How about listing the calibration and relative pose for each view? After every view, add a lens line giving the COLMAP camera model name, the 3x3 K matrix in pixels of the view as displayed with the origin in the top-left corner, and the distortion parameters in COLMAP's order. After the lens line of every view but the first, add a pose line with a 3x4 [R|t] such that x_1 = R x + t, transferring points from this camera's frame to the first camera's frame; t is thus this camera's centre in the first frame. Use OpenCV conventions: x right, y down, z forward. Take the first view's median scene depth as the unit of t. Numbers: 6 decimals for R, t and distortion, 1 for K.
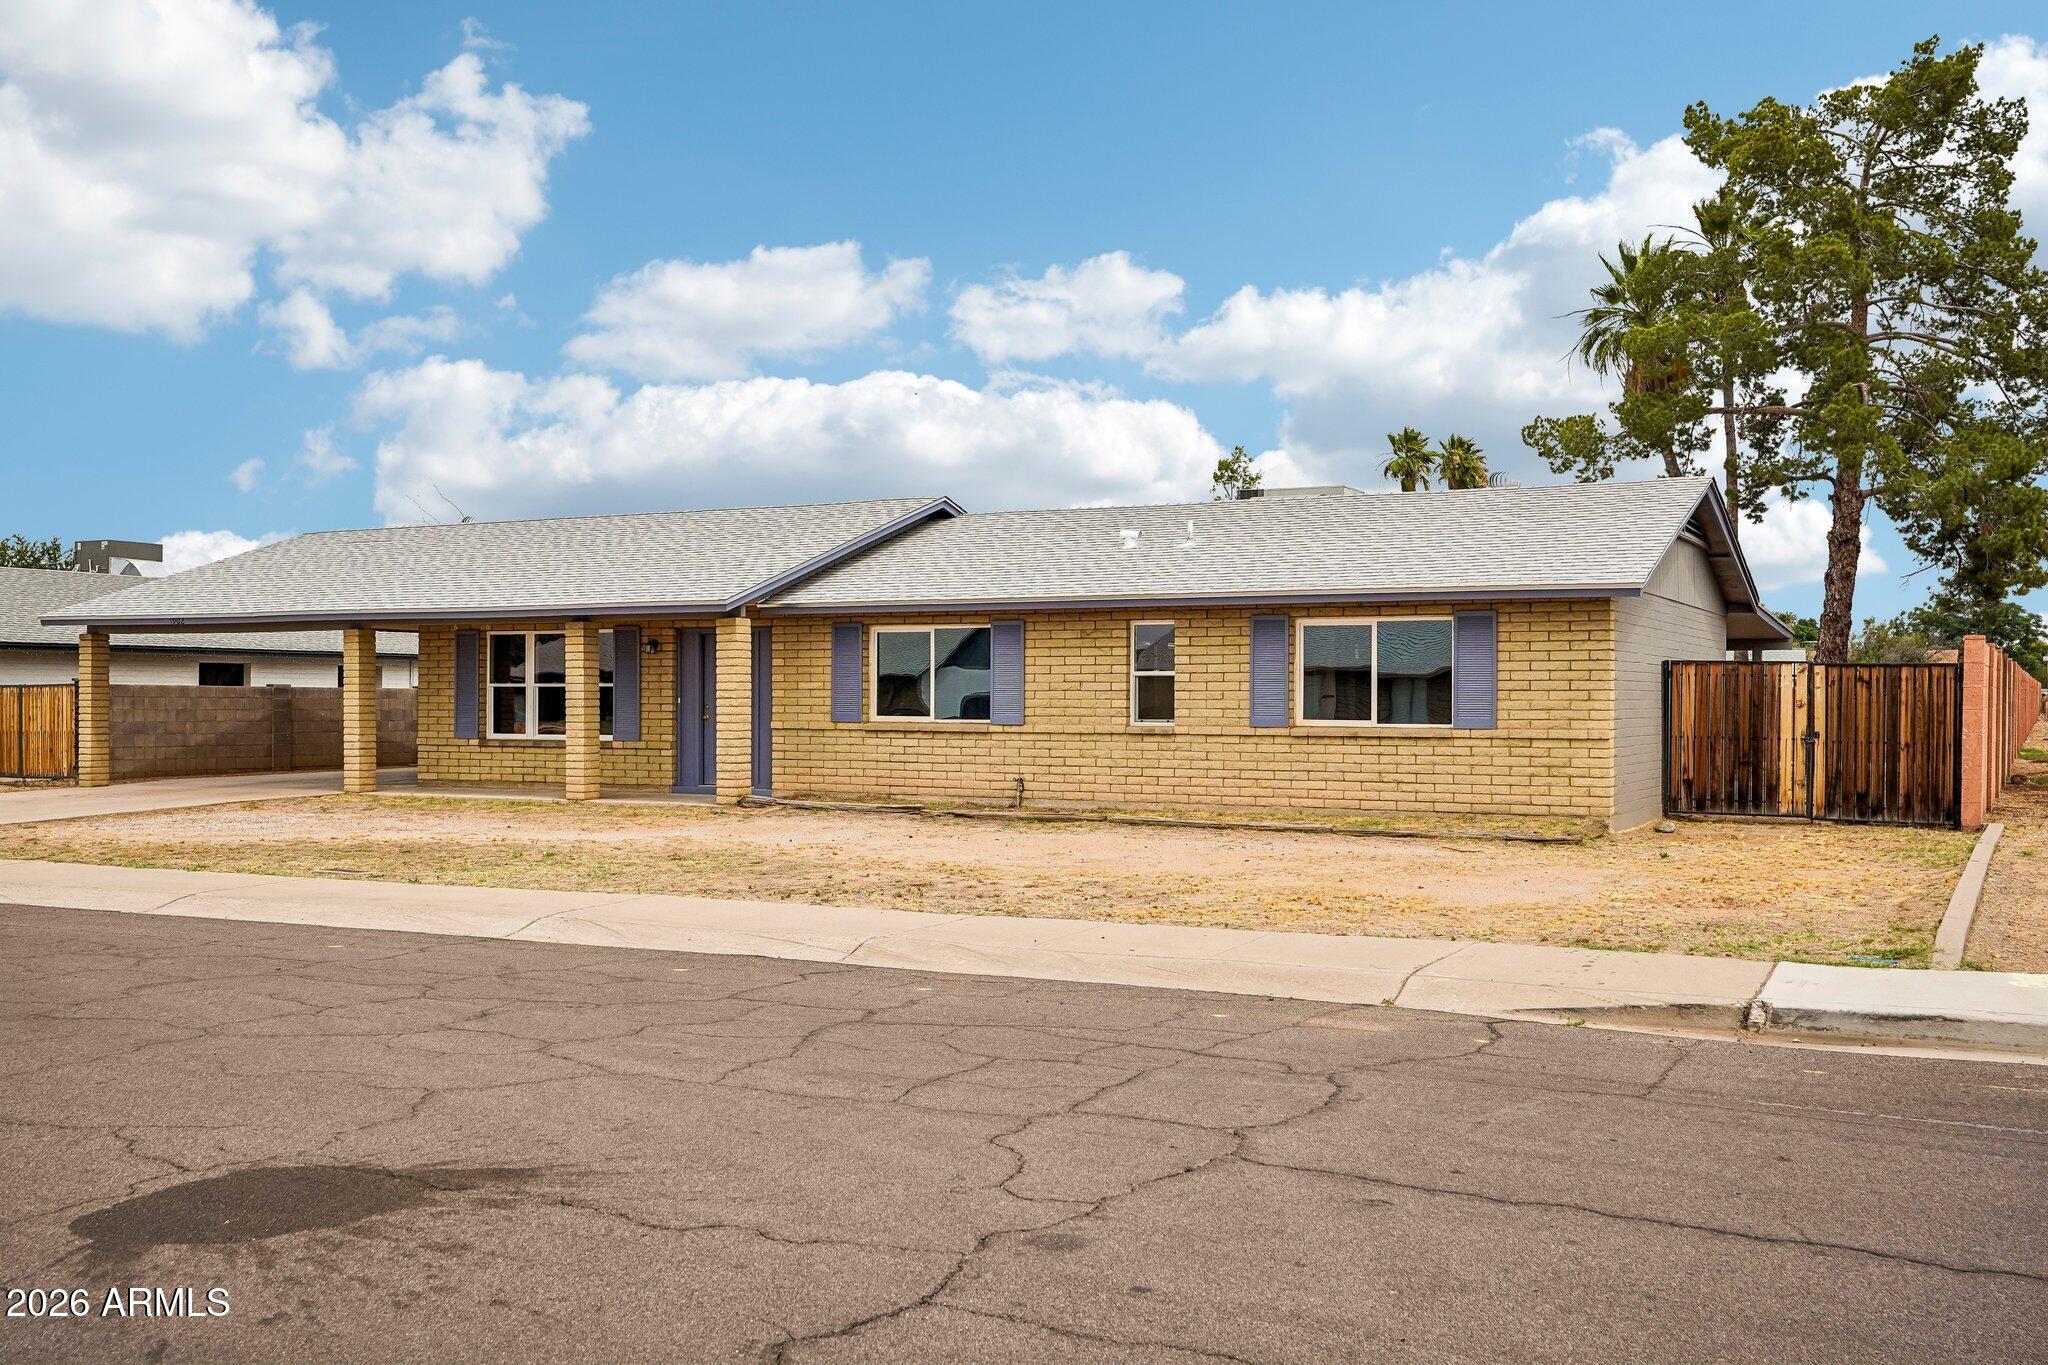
lens RADIAL K [[1868.6, 0, 1028.9], [0, 1868.6, 691.5], [0, 0, 1]] dist [0.007911, 0.000000]
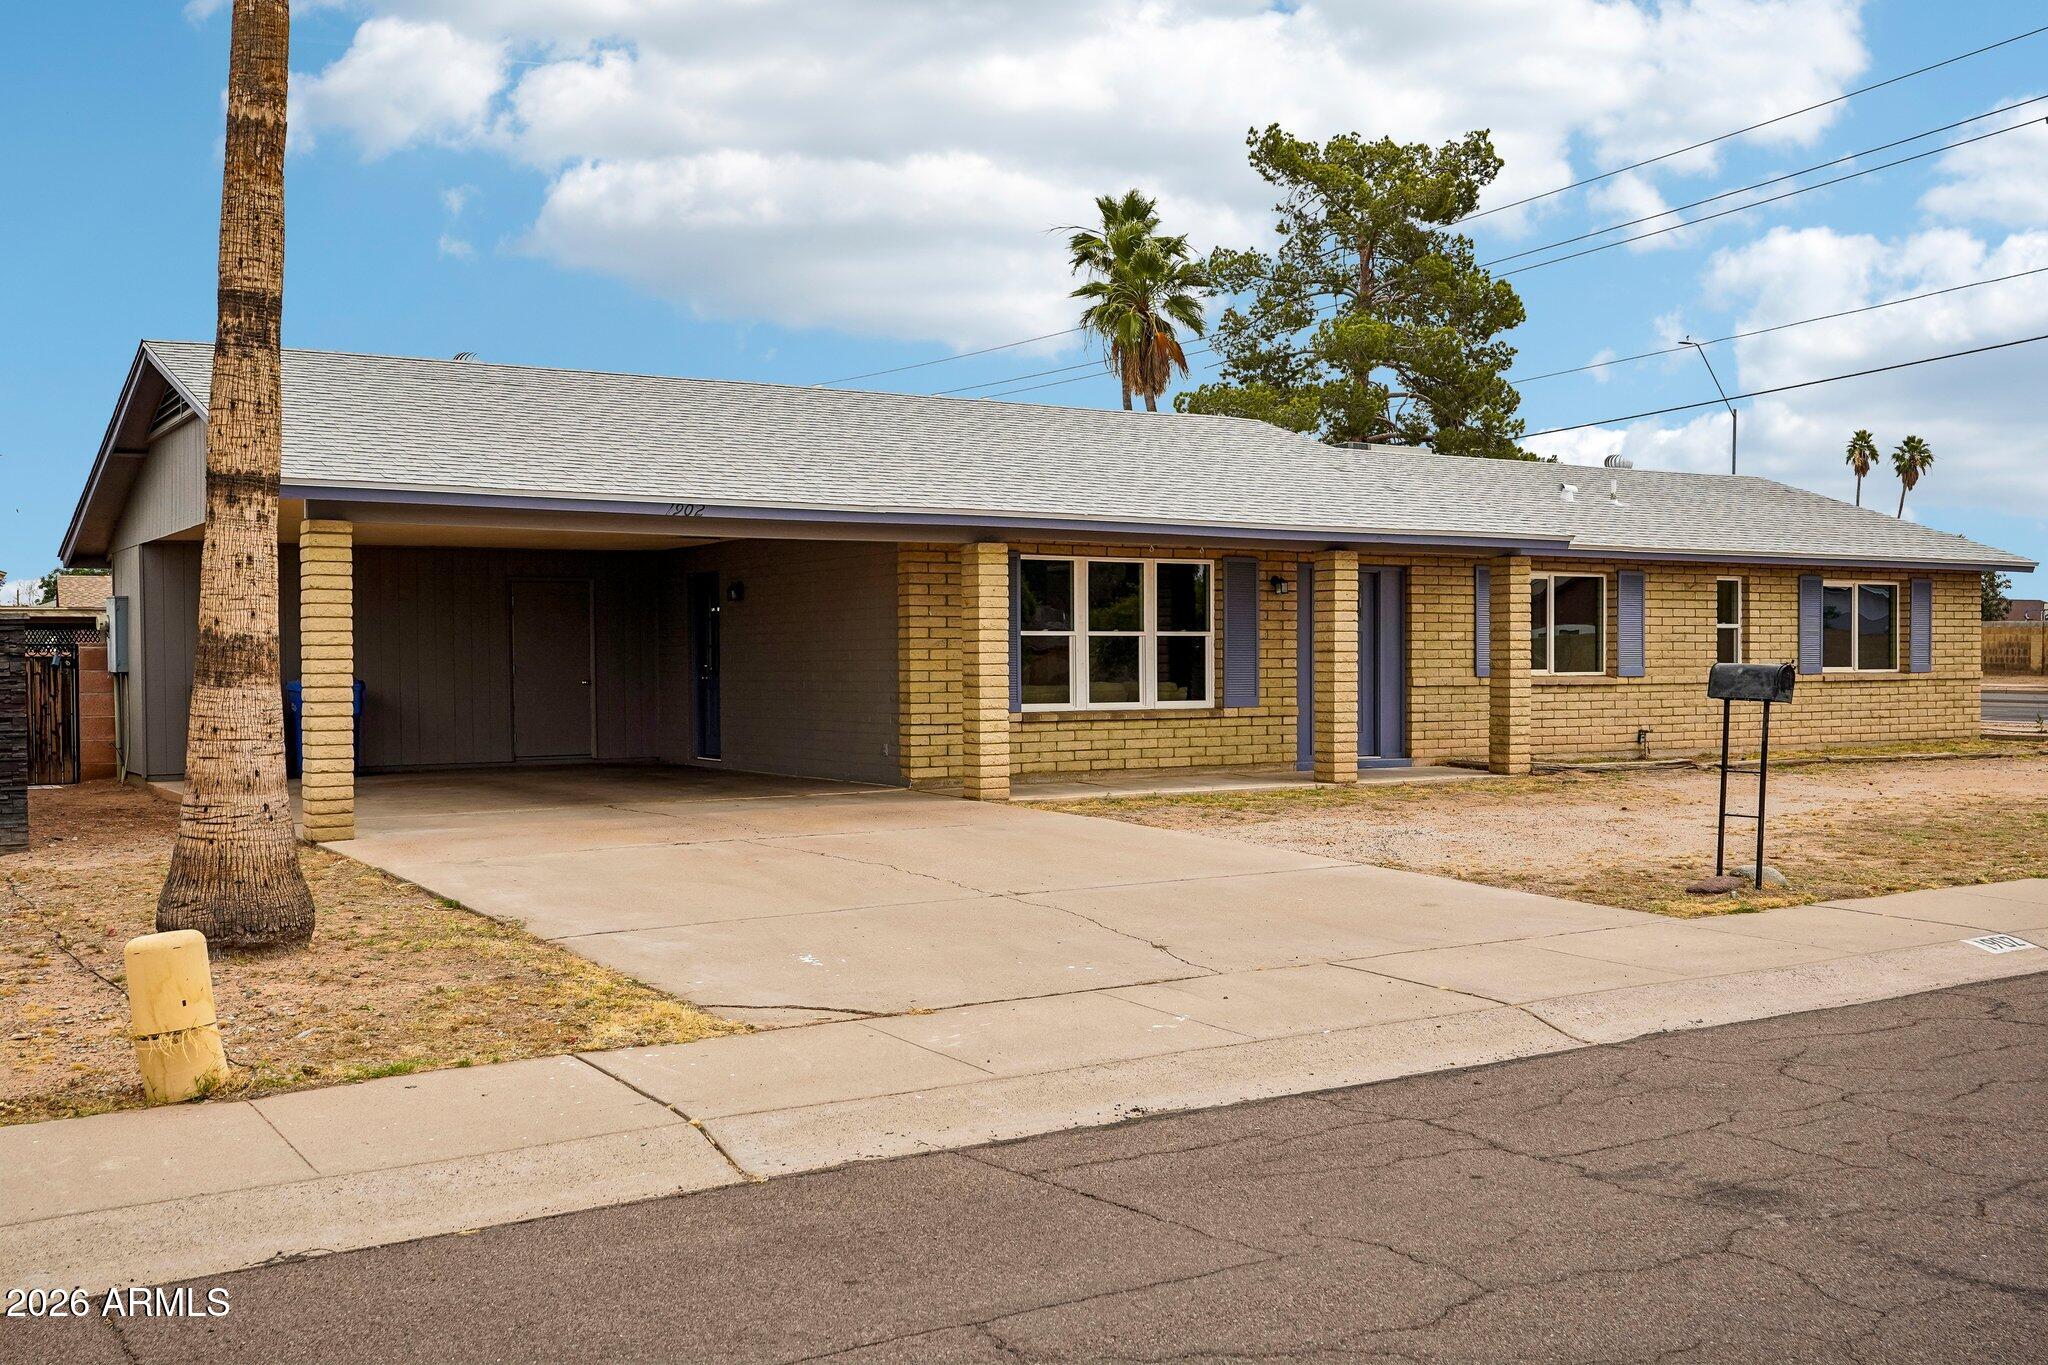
lens RADIAL K [[2030.4, 0, 1024.1], [0, 2030.4, 678.4], [0, 0, 1]] dist [0.029667, 0.000000]
pose [[0.488026, -0.012983, 0.872733, -1.091494], [0.001868, 0.999903, 0.013831, 0.003347], [-0.872827, -0.005119, 0.488003, 0.745104]]
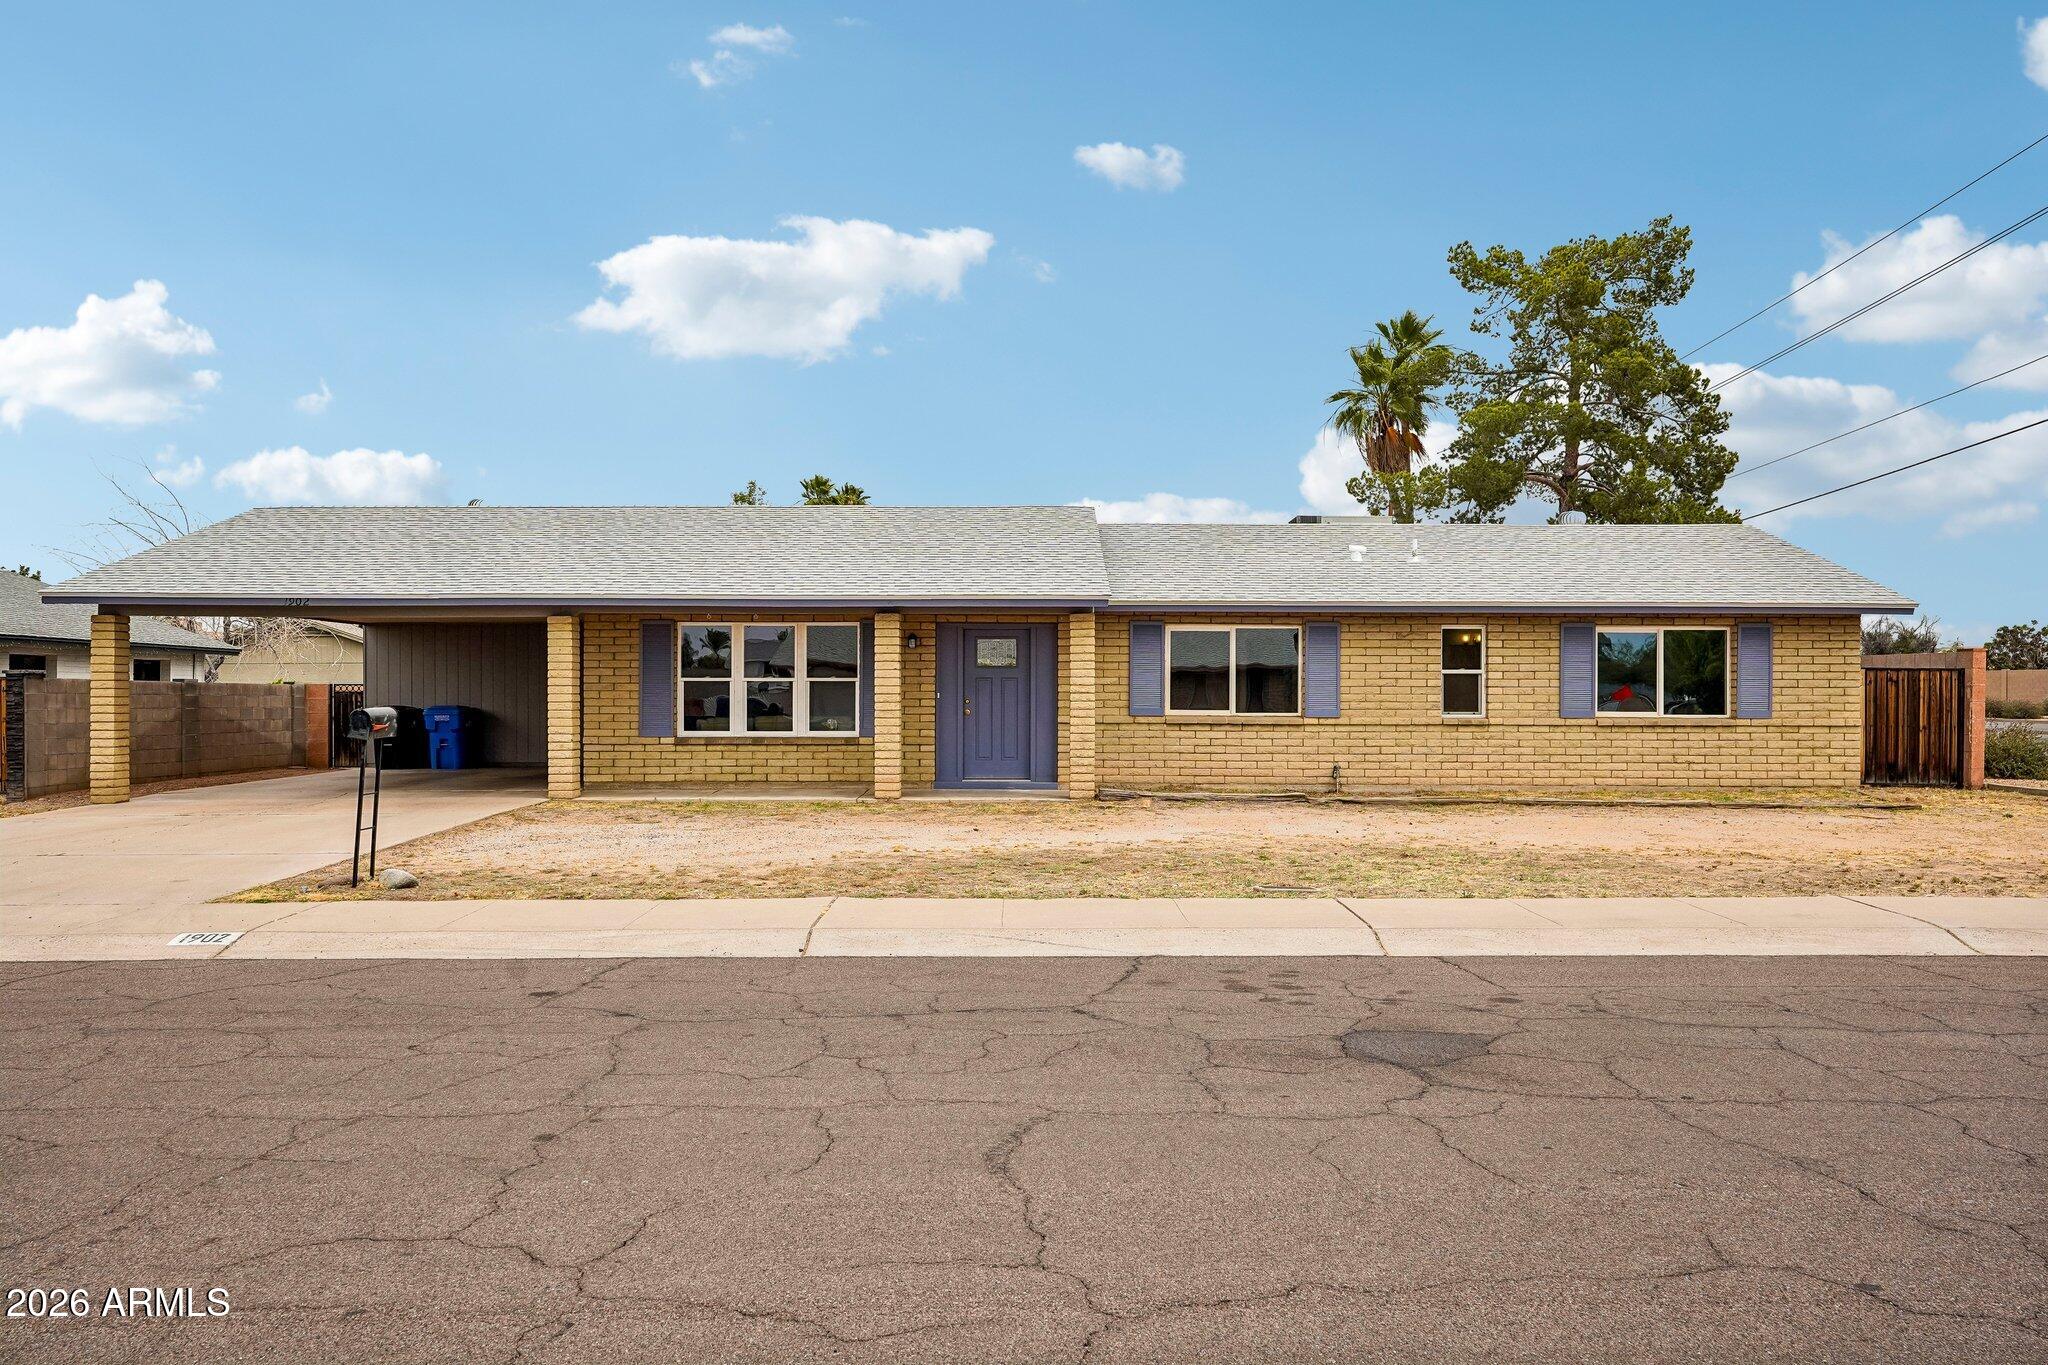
lens RADIAL K [[1501.9, 0, 1023.3], [0, 1501.9, 661.6], [0, 0, 1]] dist [0.018140, -0.006524]
pose [[0.885995, 0.009109, 0.463604, -0.568640], [-0.001854, 0.999869, -0.016104, -0.000519], [-0.463690, 0.013409, 0.885896, 0.295582]]
